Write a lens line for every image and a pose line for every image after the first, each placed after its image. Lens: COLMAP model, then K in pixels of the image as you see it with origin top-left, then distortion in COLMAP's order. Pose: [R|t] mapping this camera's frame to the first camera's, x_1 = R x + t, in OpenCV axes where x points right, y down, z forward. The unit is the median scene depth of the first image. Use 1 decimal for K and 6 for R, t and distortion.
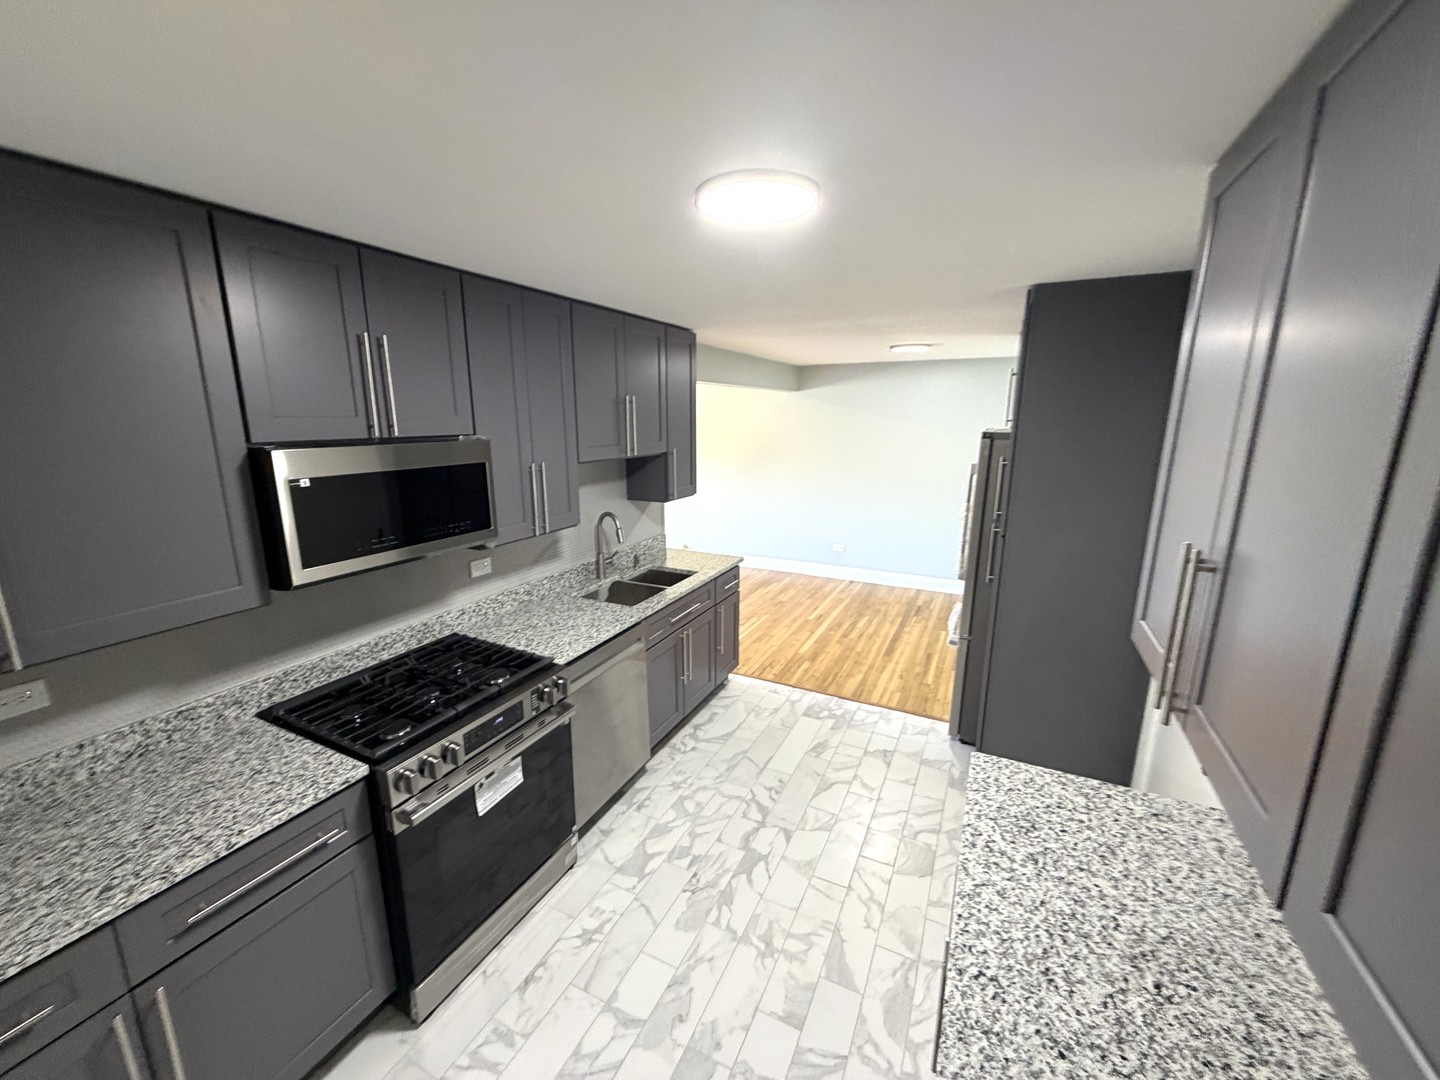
lens RADIAL K [[574.3, 0, 715.0], [0, 574.3, 538.1], [0, 0, 1]] dist [-0.000524, 0.000368]
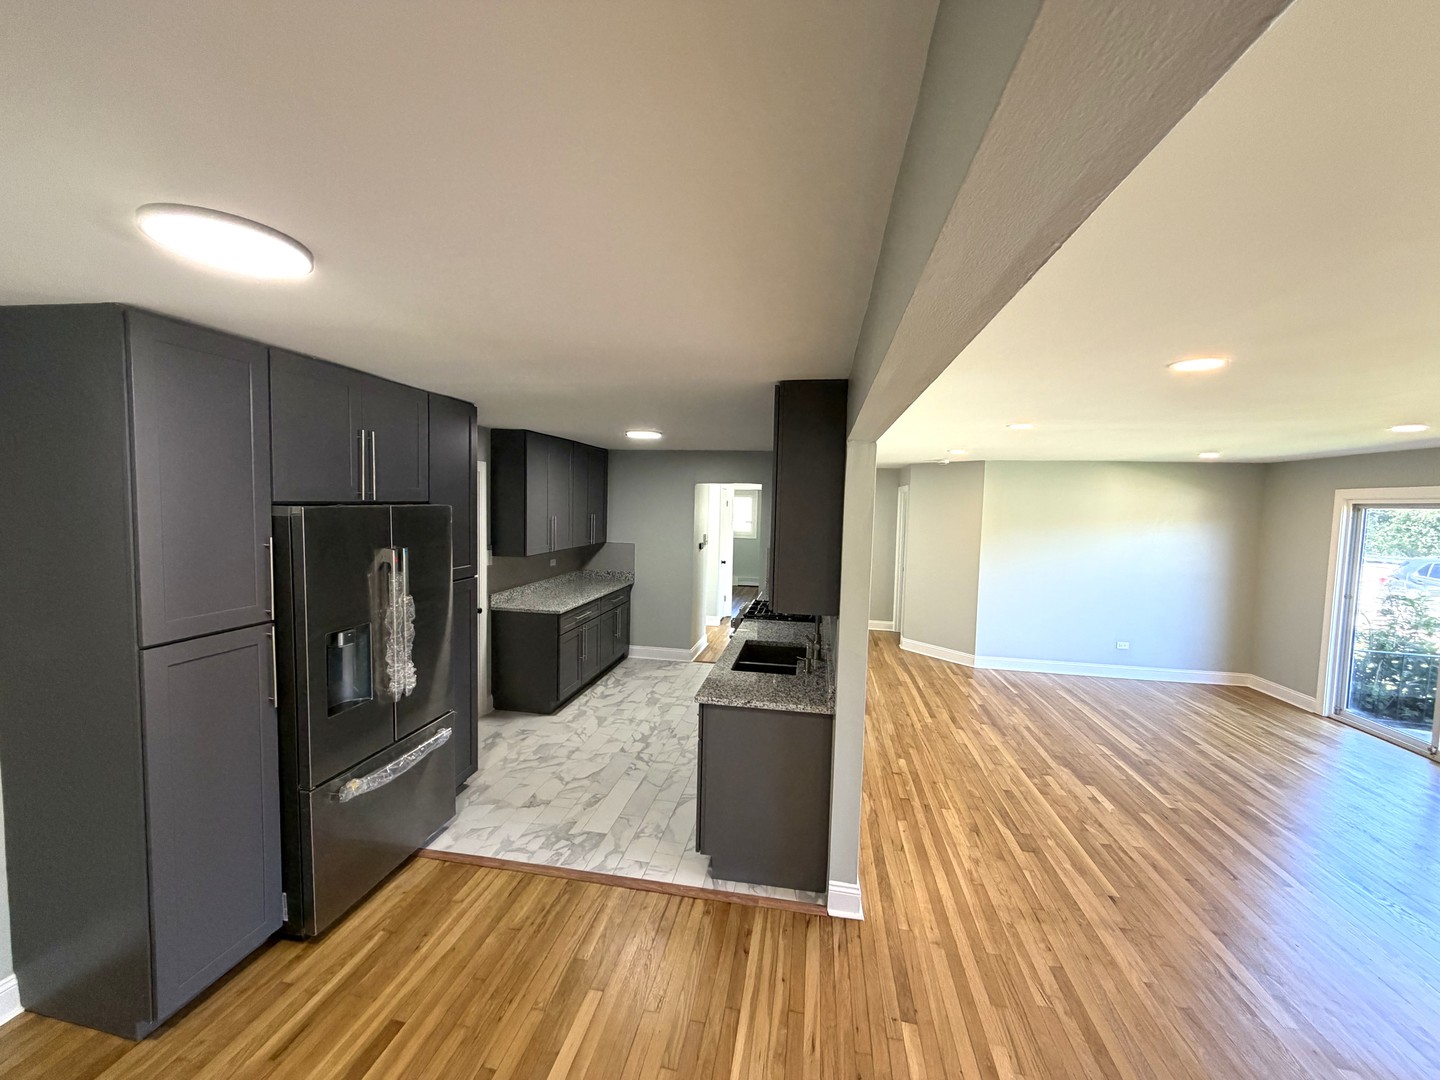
lens RADIAL K [[574.3, 0, 715.4], [0, 574.3, 538.4], [0, 0, 1]] dist [-0.000524, 0.000368]
pose [[-0.959429, -0.006053, -0.281886, 0.353960], [-0.085279, 0.959172, 0.269659, -0.536428], [0.268745, 0.282758, -0.920774, 2.519032]]
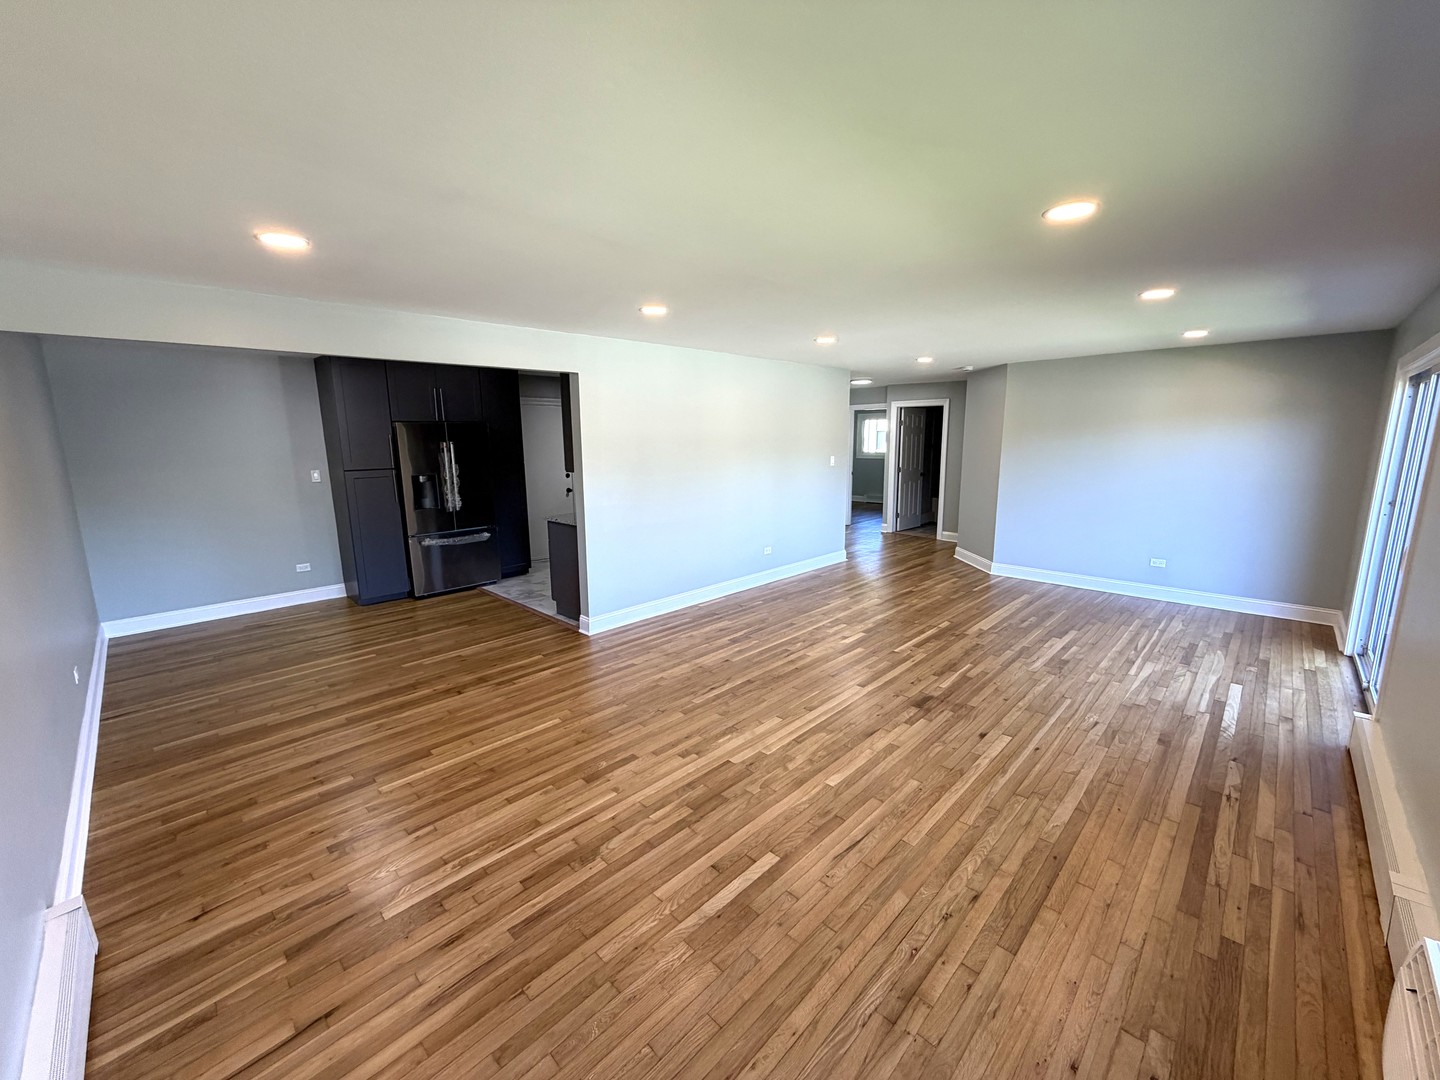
lens RADIAL K [[574.3, 0, 715.5], [0, 574.3, 540.0], [0, 0, 1]] dist [-0.000524, 0.000368]
pose [[-0.950242, -0.047359, 0.307890, -1.174874], [0.076124, 0.923108, 0.376932, -0.612829], [-0.302067, 0.381614, -0.873571, 3.265053]]
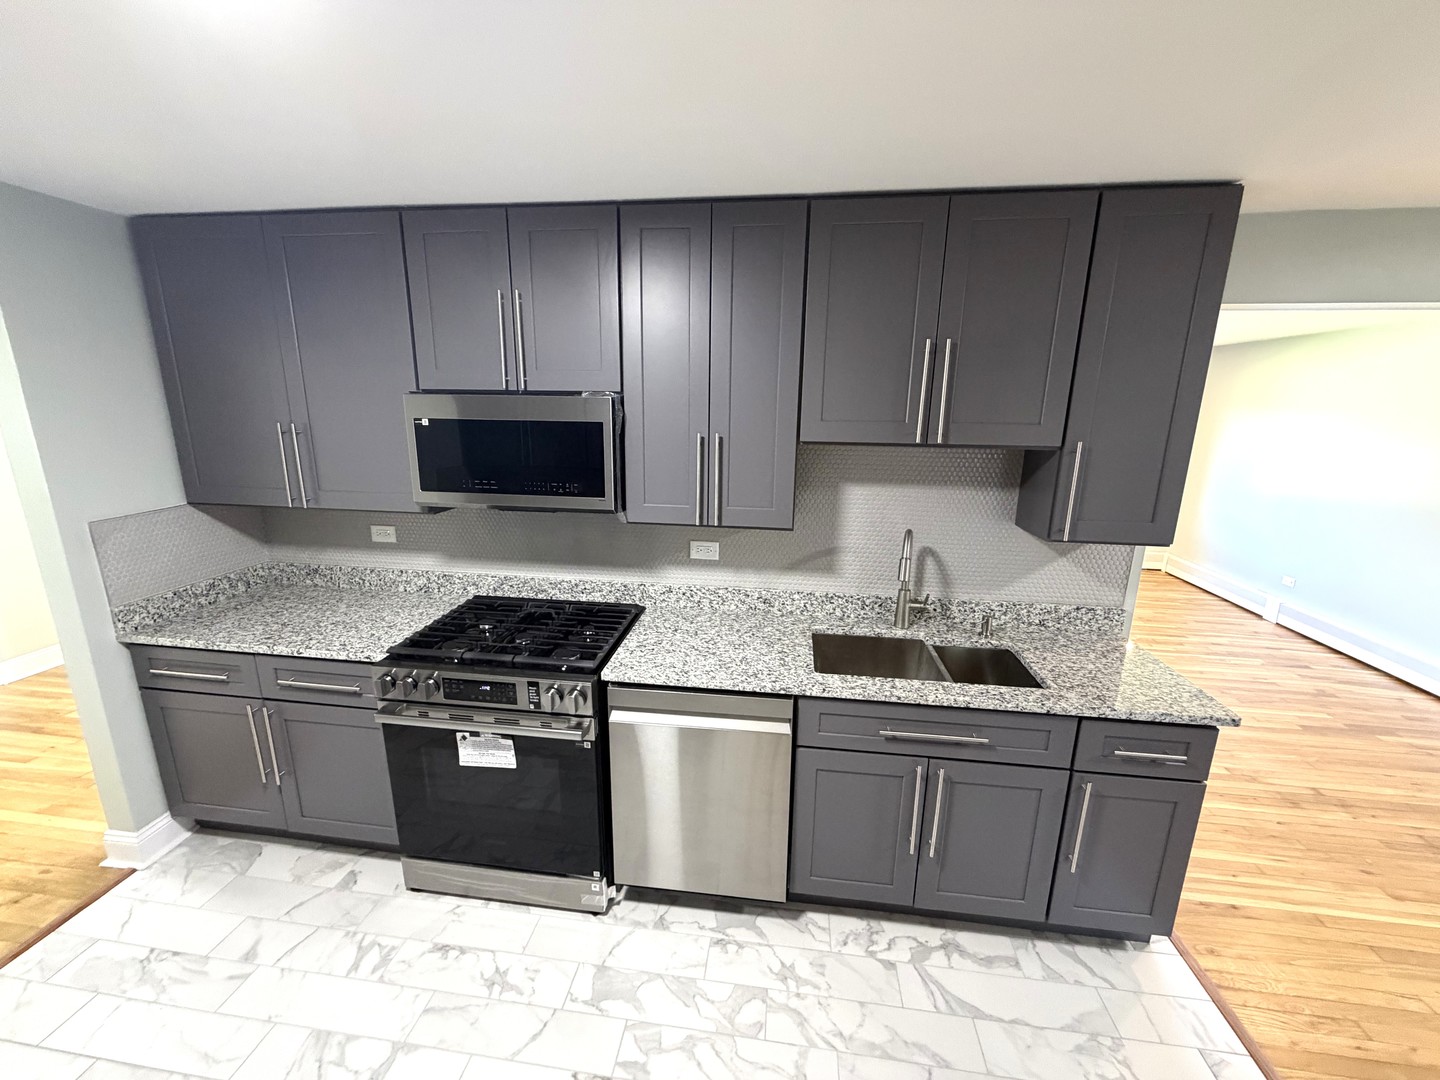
lens RADIAL K [[574.3, 0, 712.9], [0, 574.3, 536.2], [0, 0, 1]] dist [-0.000524, 0.000368]
pose [[0.322386, 0.220214, -0.920637, 0.443741], [-0.214607, 0.964243, 0.155494, -0.120628], [0.921960, 0.147446, 0.358118, 0.760915]]
